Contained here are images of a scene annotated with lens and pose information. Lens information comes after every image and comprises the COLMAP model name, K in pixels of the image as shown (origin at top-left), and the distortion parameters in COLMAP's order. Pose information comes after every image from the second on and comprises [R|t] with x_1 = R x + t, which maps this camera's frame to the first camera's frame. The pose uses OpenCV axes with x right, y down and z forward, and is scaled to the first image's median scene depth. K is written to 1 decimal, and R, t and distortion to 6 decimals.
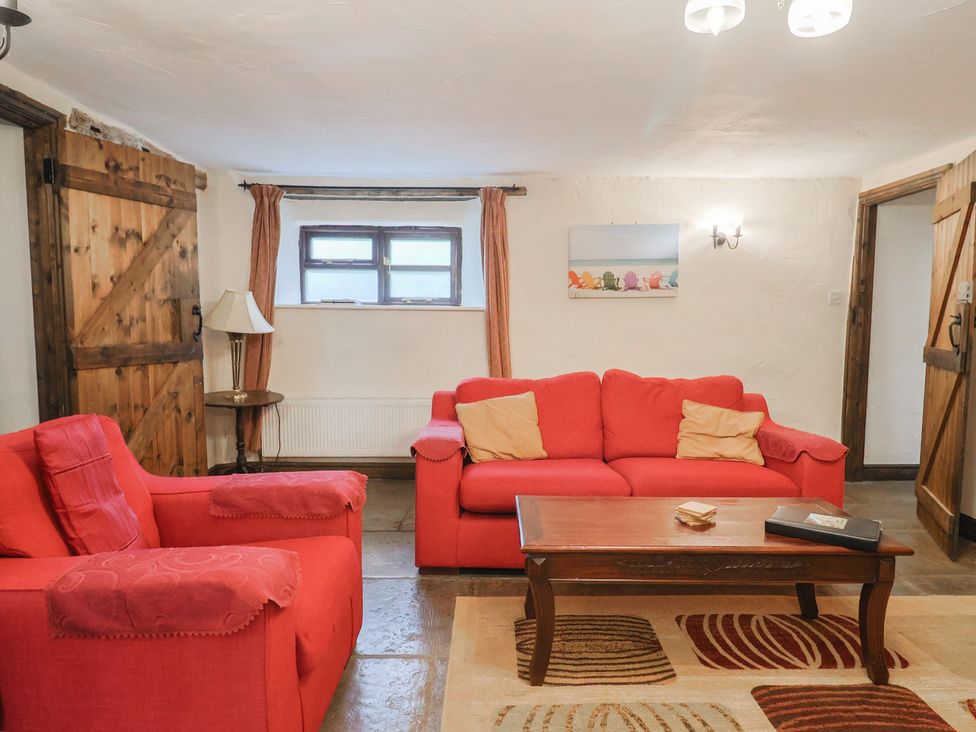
lens RADIAL K [[623.3, 0, 495.0], [0, 623.3, 367.2], [0, 0, 1]] dist [-0.004053, -0.003068]
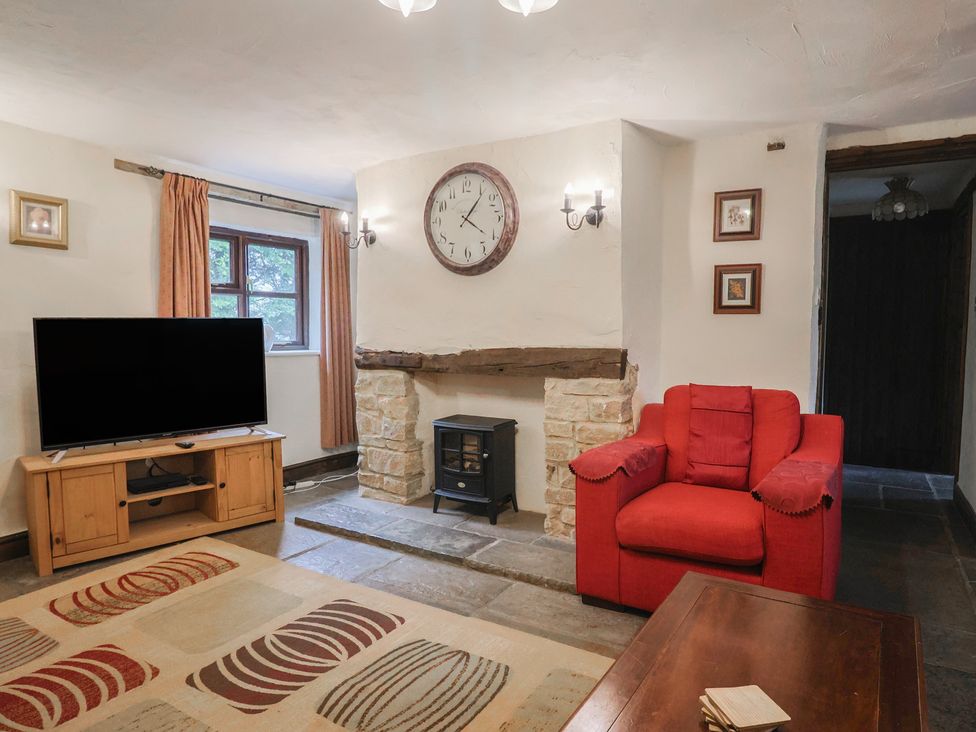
lens RADIAL K [[606.7, 0, 498.0], [0, 606.7, 367.0], [0, 0, 1]] dist [-0.001021, -0.000305]
pose [[-0.542276, 0.051896, -0.838596, 0.550932], [-0.069805, 0.991857, 0.106520, -0.051077], [0.837295, 0.116301, -0.534238, 0.715646]]
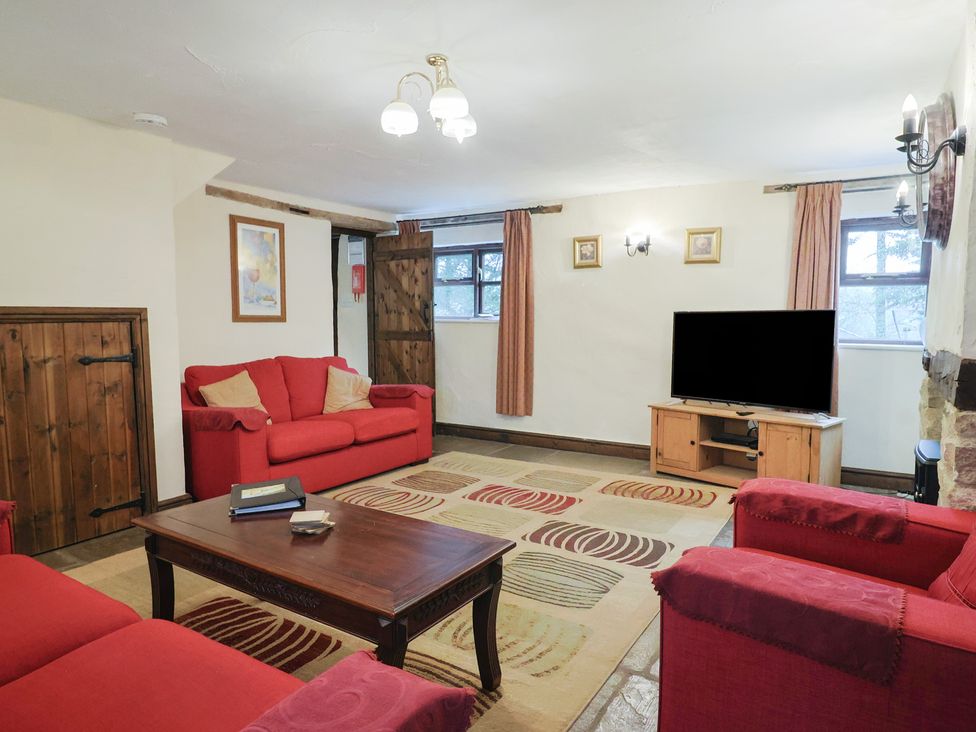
lens RADIAL K [[600.7, 0, 494.5], [0, 600.7, 366.8], [0, 0, 1]] dist [0.000414, -0.006481]
pose [[-0.834234, -0.052219, 0.548932, -0.259665], [0.036692, 0.988042, 0.149753, -0.076288], [-0.550188, 0.145071, -0.822343, 1.042517]]
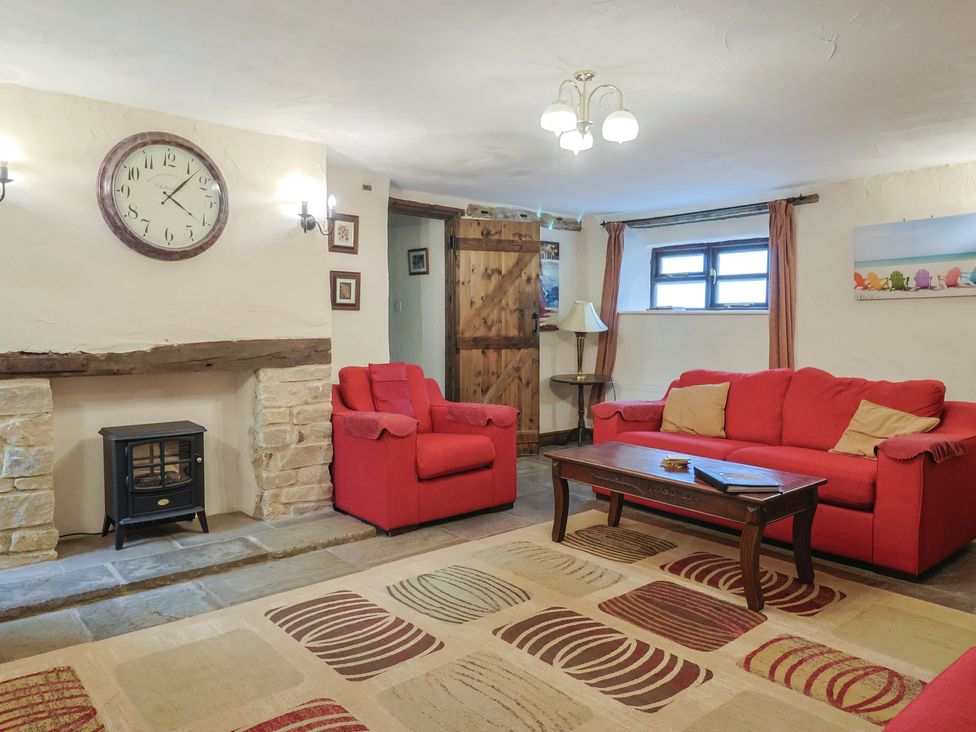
lens RADIAL K [[694.4, 0, 488.0], [0, 694.4, 366.0], [0, 0, 1]] dist [0.003220, -0.000298]
pose [[0.633952, 0.045371, -0.772041, 0.821208], [-0.062761, 0.998003, 0.007114, 0.029267], [0.770822, 0.043944, 0.635533, -0.192644]]
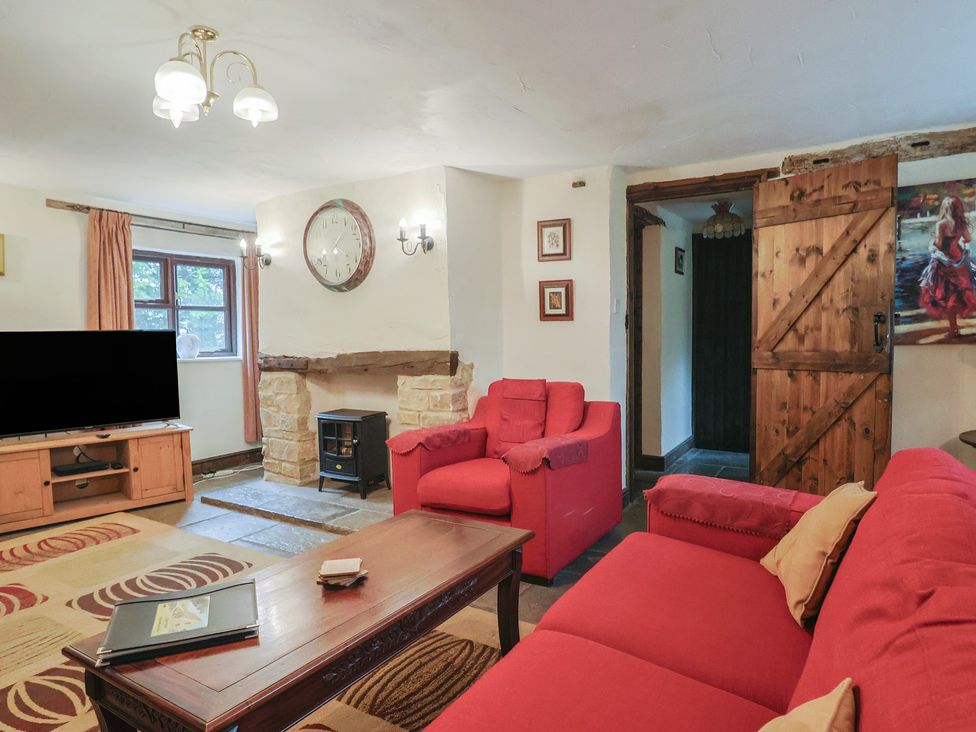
lens RADIAL K [[600.7, 0, 494.5], [0, 600.7, 366.8], [0, 0, 1]] dist [0.000414, -0.006481]
pose [[-0.538626, 0.051542, -0.840967, 0.575670], [-0.056395, 0.993683, 0.097022, -0.077088], [0.840655, 0.099685, -0.532317, 1.045278]]
